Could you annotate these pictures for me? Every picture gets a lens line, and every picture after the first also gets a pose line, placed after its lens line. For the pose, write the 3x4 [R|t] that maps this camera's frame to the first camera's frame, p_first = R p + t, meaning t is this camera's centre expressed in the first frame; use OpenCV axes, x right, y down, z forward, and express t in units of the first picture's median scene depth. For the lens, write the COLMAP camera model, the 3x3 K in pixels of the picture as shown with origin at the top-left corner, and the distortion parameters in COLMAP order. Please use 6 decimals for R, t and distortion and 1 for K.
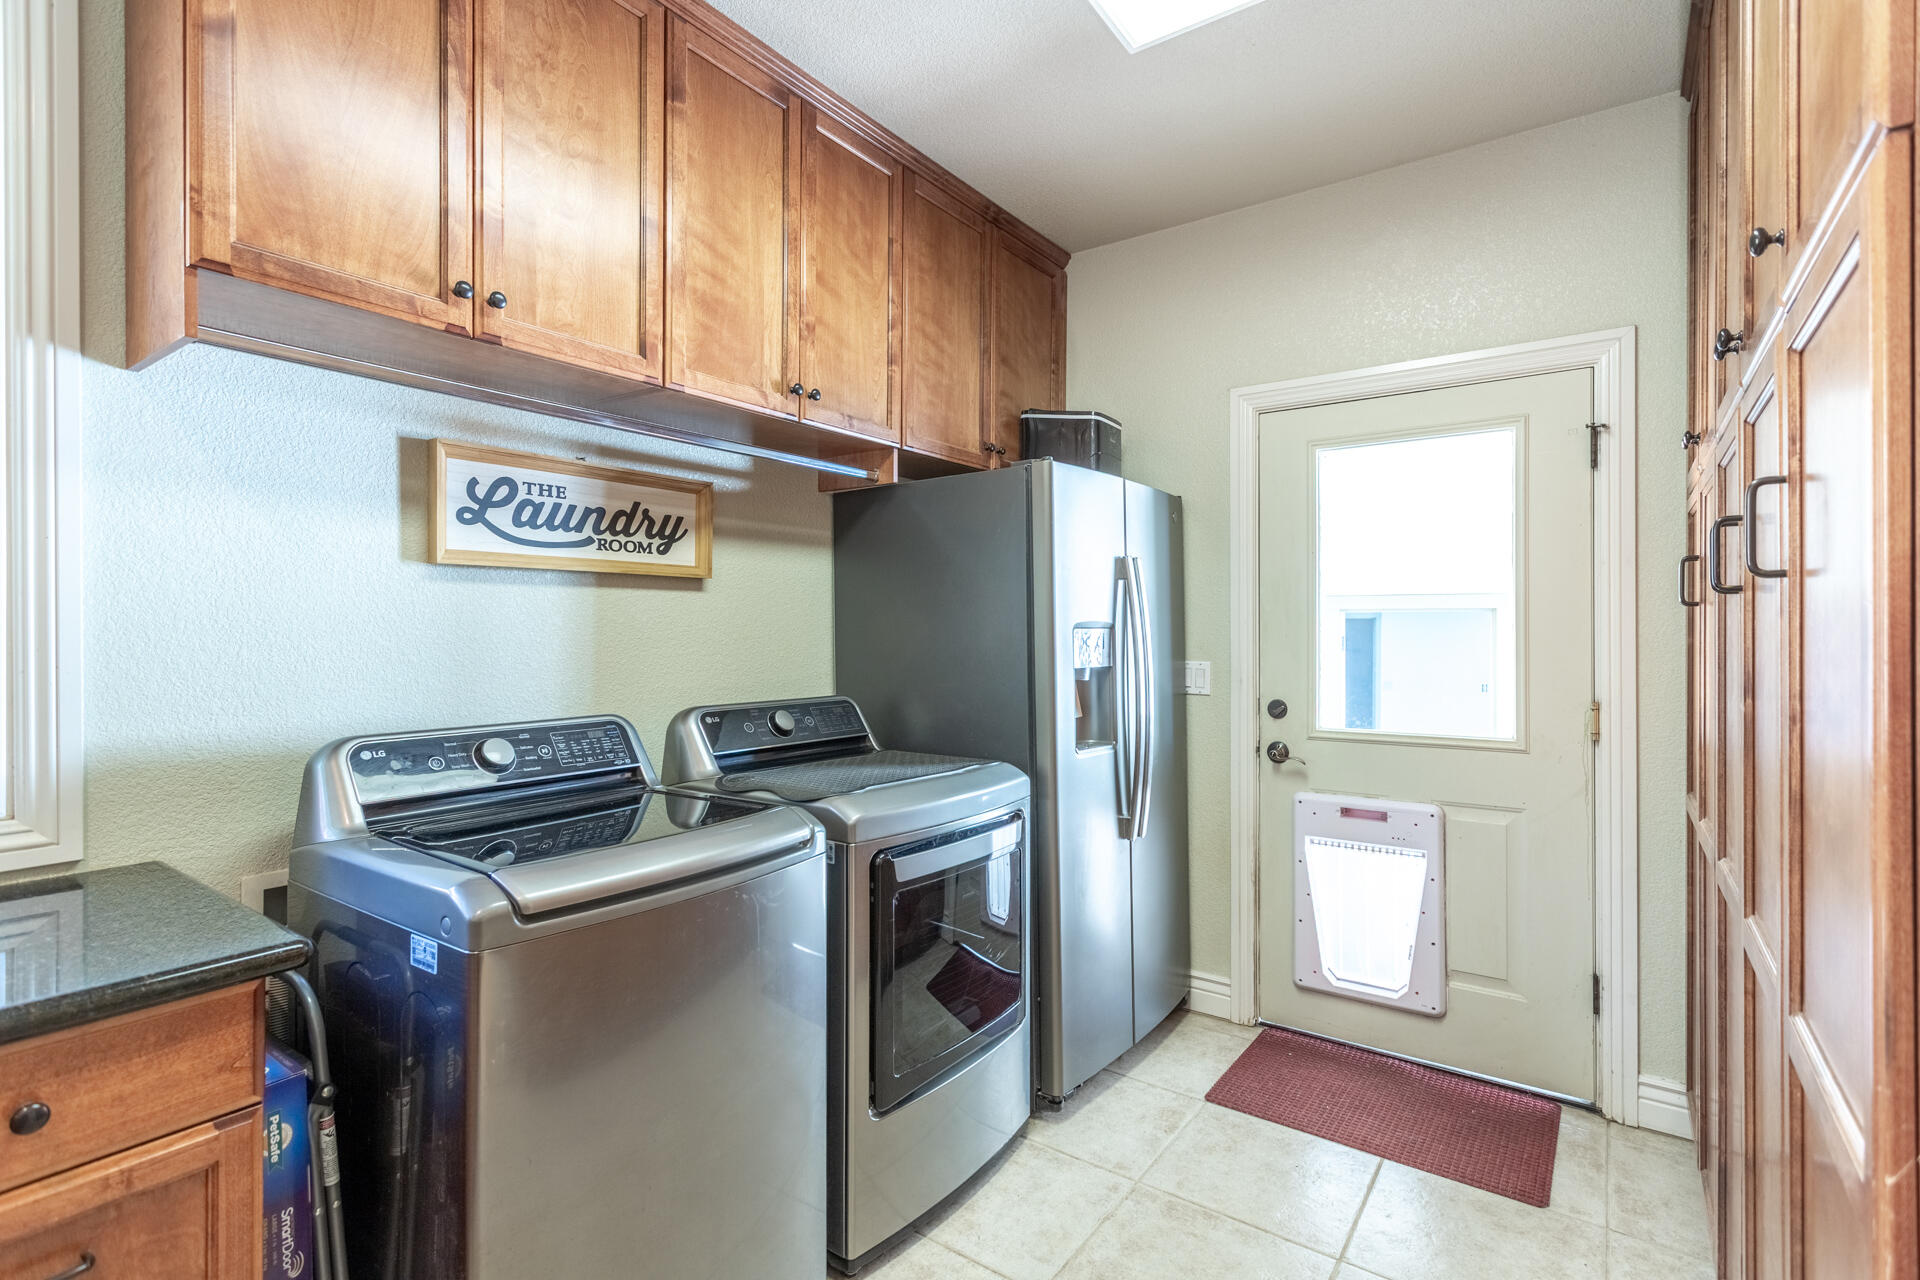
lens RADIAL K [[920.9, 0, 960.1], [0, 920.9, 626.6], [0, 0, 1]] dist [0.000911, 0.000291]
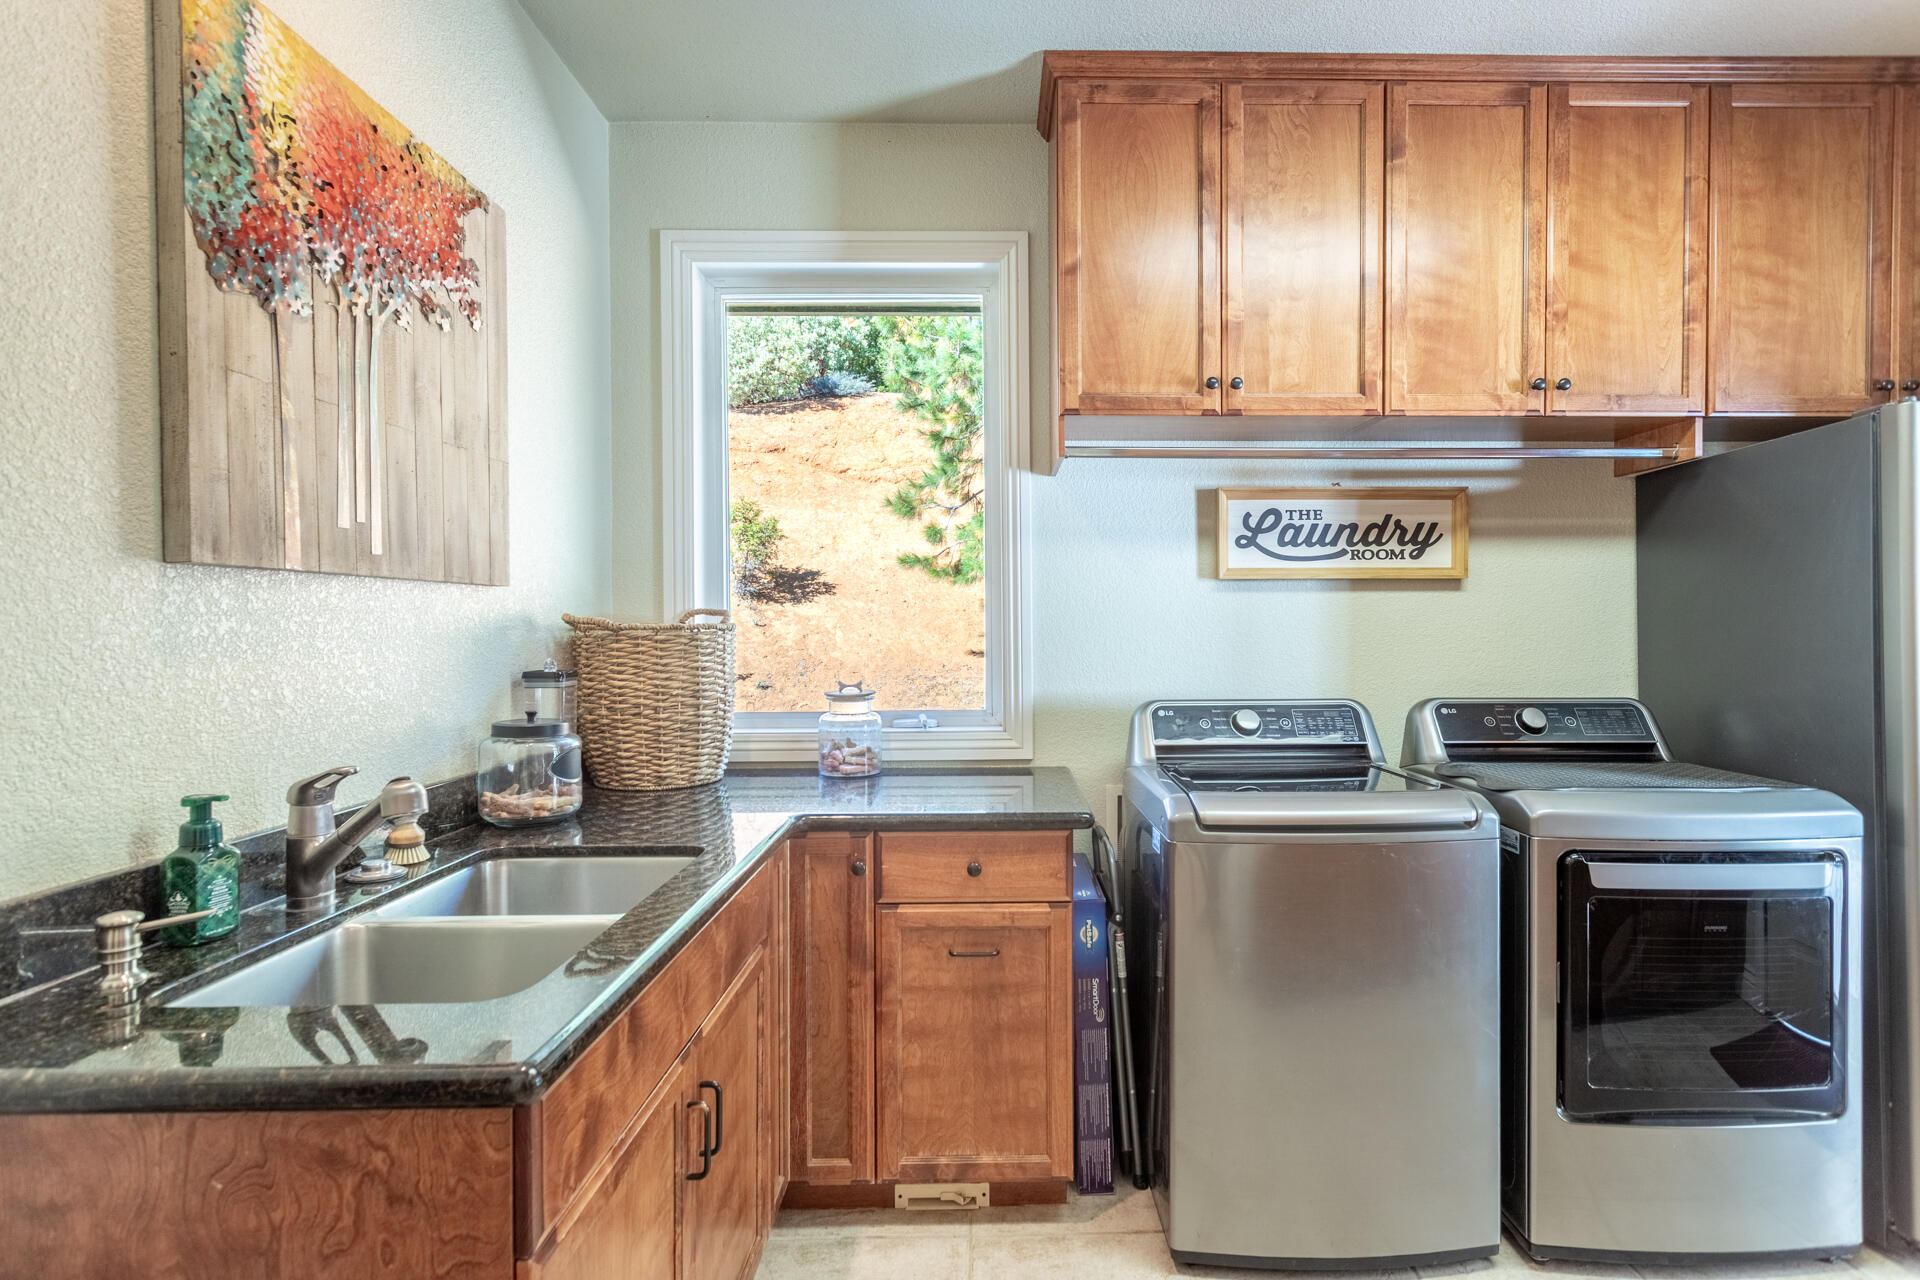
lens RADIAL K [[905.3, 0, 957.2], [0, 905.3, 638.1], [0, 0, 1]] dist [0.003557, 0.000760]
pose [[0.571385, 0.006470, -0.820656, 0.274471], [0.006272, 0.999905, 0.012250, -0.000453], [0.820658, -0.012146, 0.571291, -0.075148]]
